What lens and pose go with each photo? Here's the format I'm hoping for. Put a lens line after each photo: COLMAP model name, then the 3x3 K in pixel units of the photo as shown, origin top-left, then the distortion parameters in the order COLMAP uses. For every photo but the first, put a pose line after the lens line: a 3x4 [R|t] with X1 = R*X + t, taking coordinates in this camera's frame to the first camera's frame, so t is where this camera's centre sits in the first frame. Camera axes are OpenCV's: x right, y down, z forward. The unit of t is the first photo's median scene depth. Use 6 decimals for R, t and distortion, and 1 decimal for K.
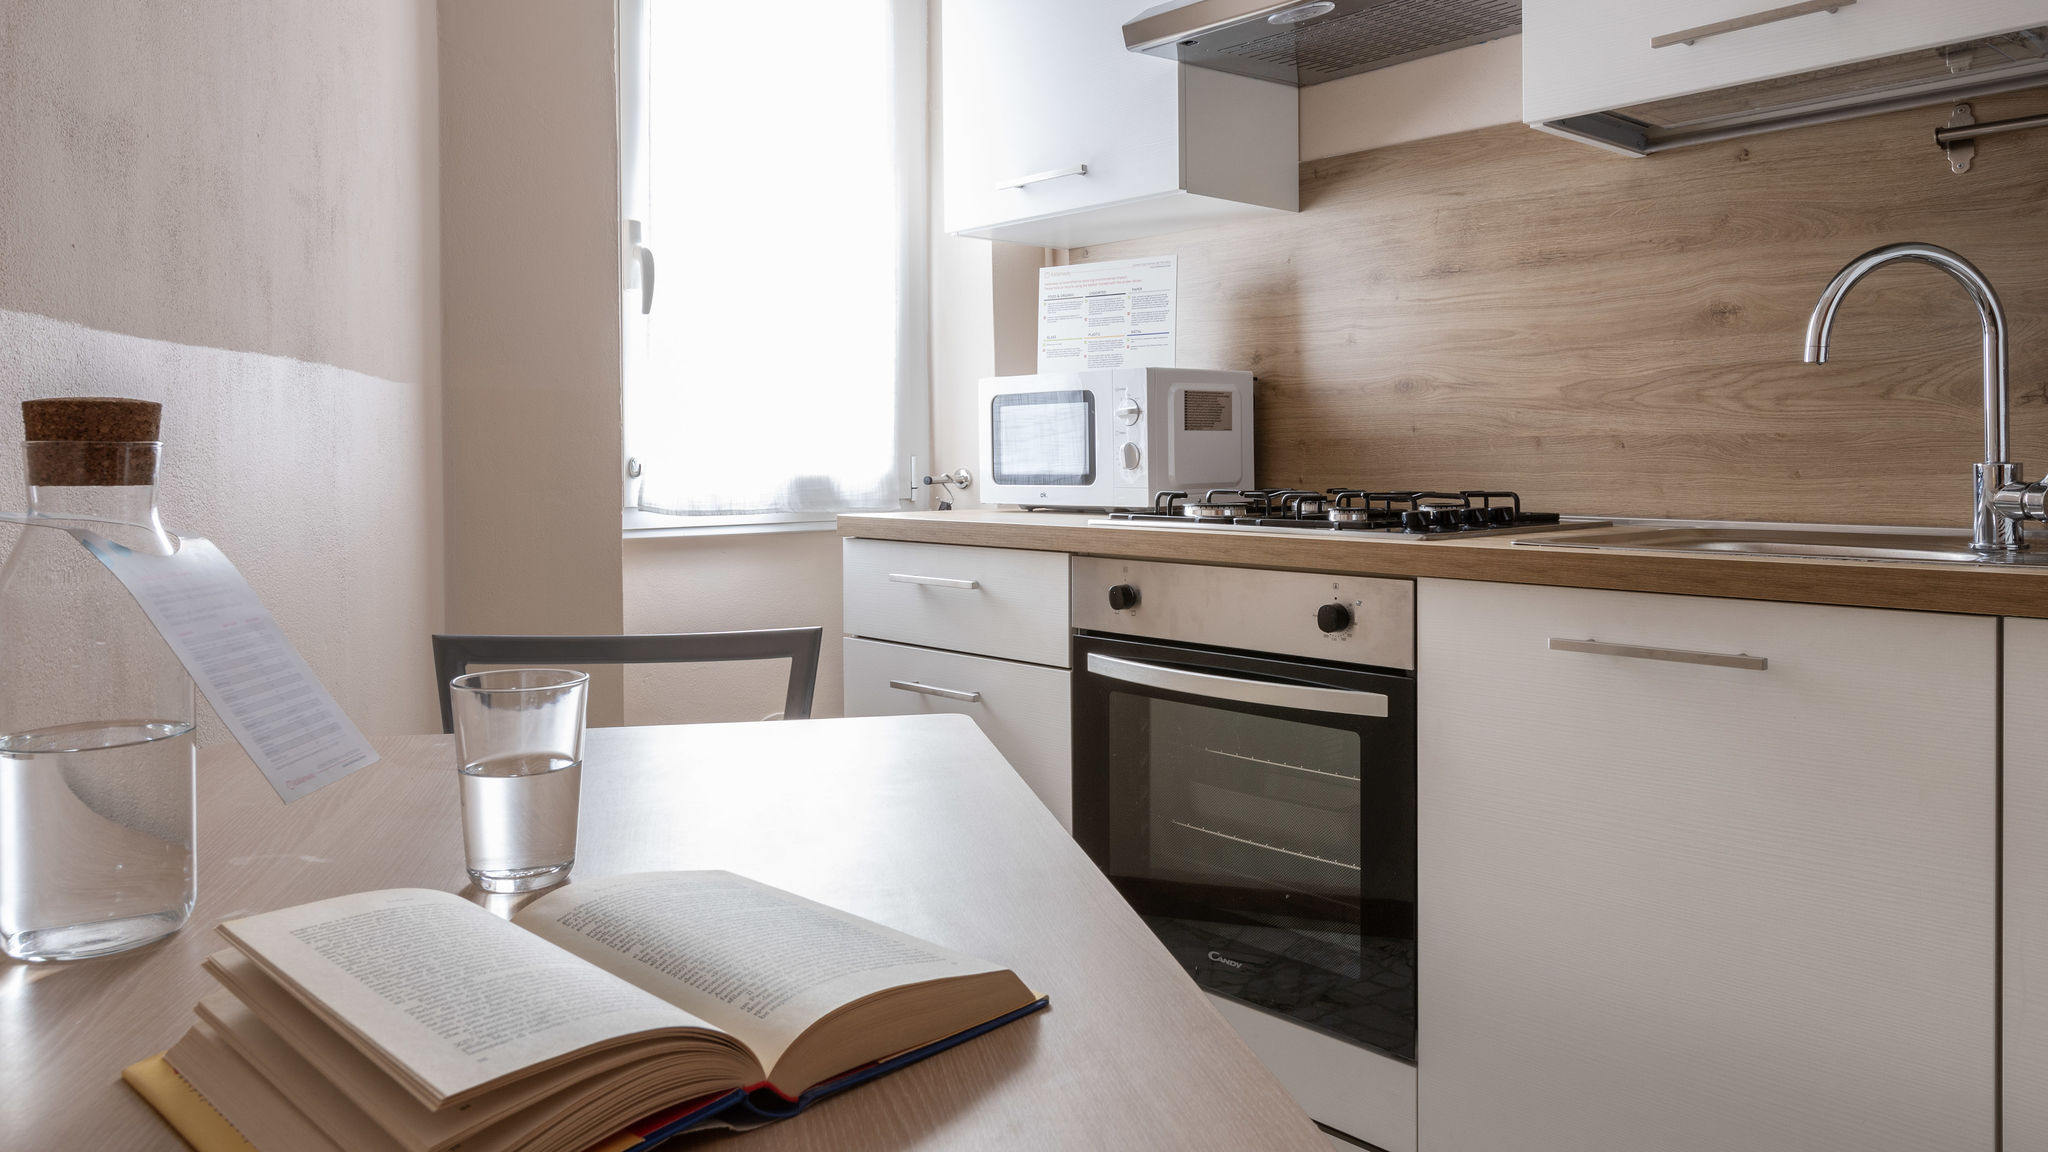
lens RADIAL K [[1400.4, 0, 1024.8], [0, 1400.4, 508.5], [0, 0, 1]] dist [0.004657, 0.000014]
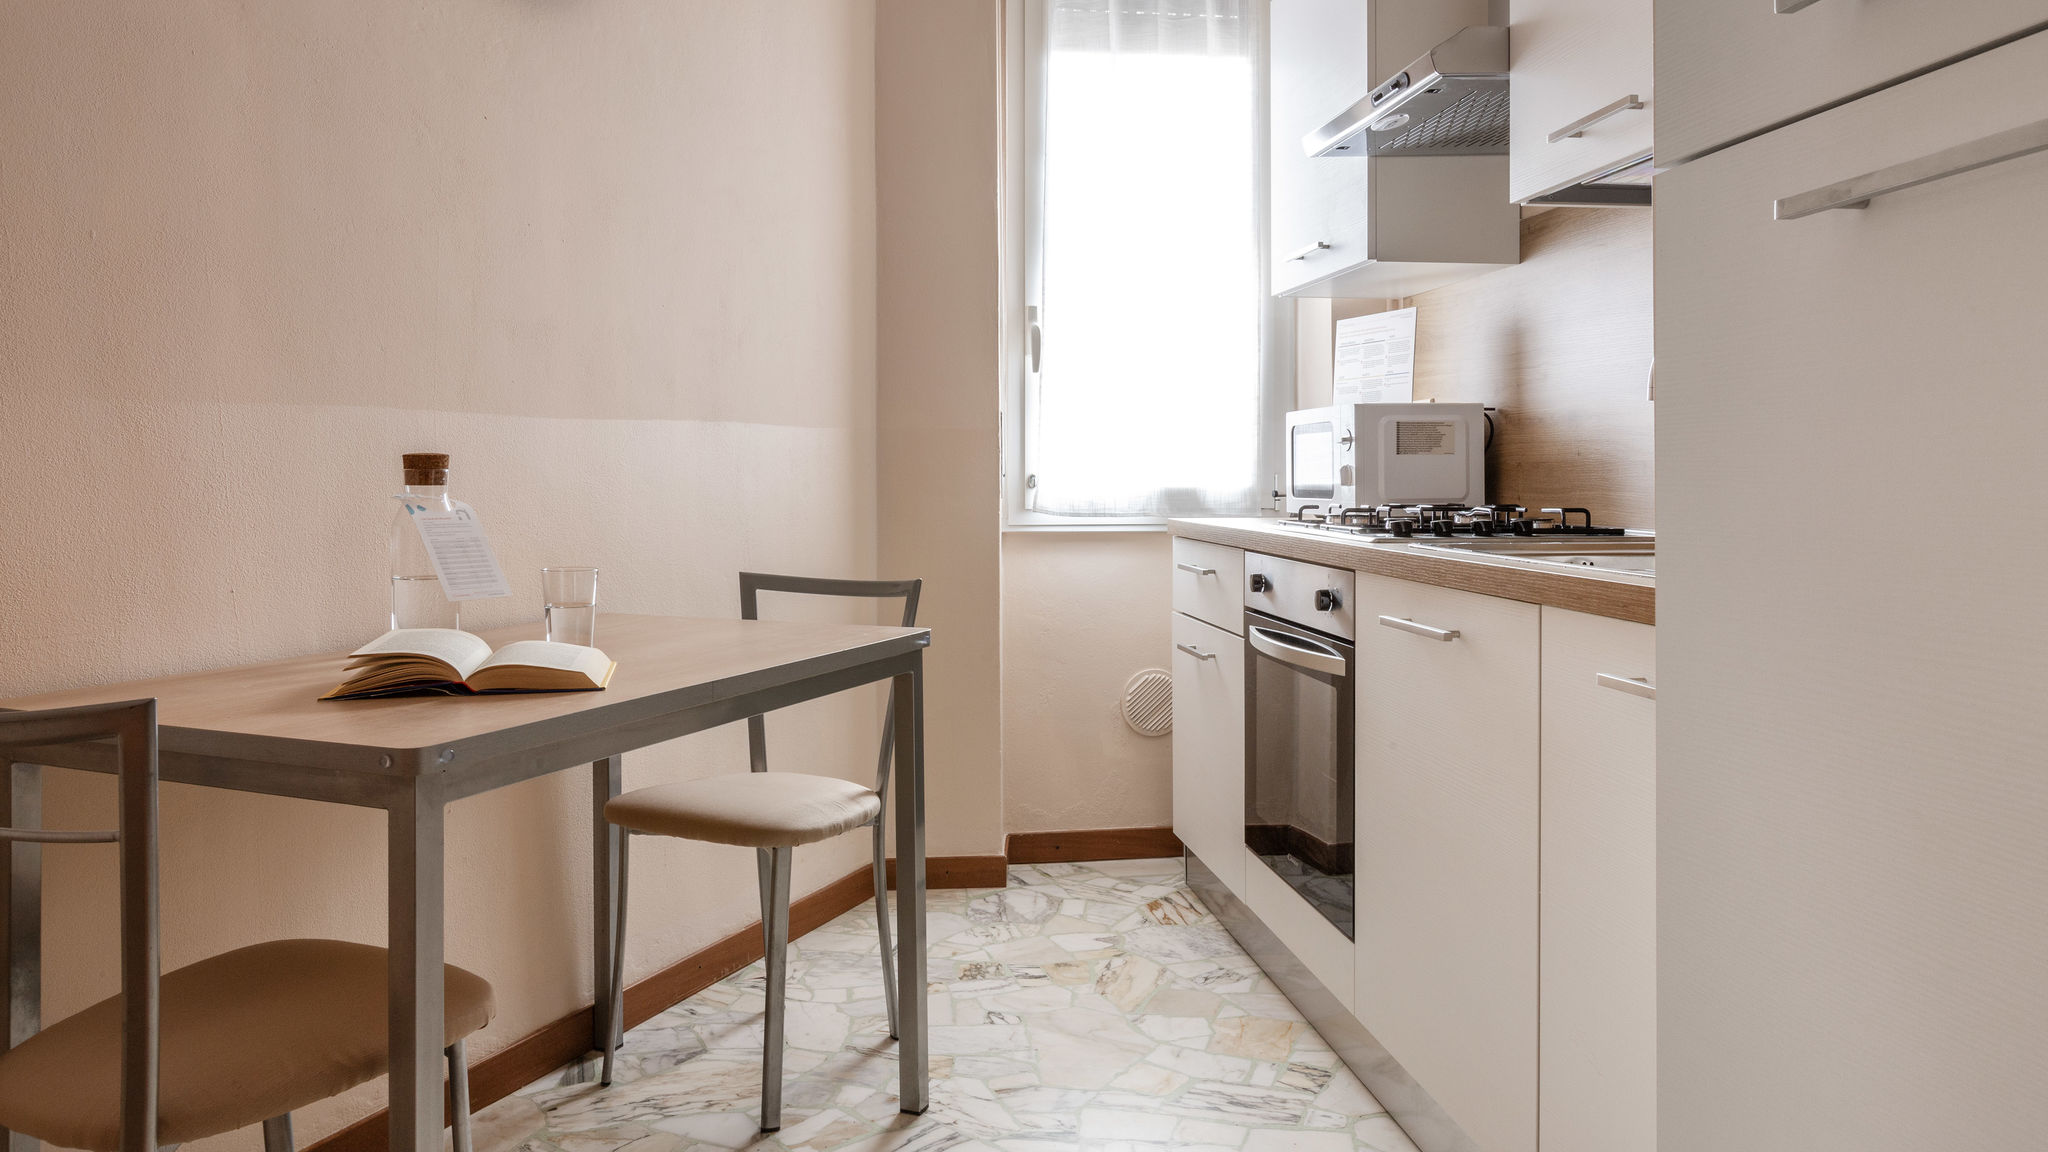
lens RADIAL K [[1400.4, 0, 1024.8], [0, 1400.4, 508.5], [0, 0, 1]] dist [0.004657, 0.000014]
pose [[0.821105, 0.020471, -0.570410, 0.615201], [-0.026017, 0.999660, -0.001576, 0.001067], [0.570184, 0.016134, 0.821358, -0.196120]]
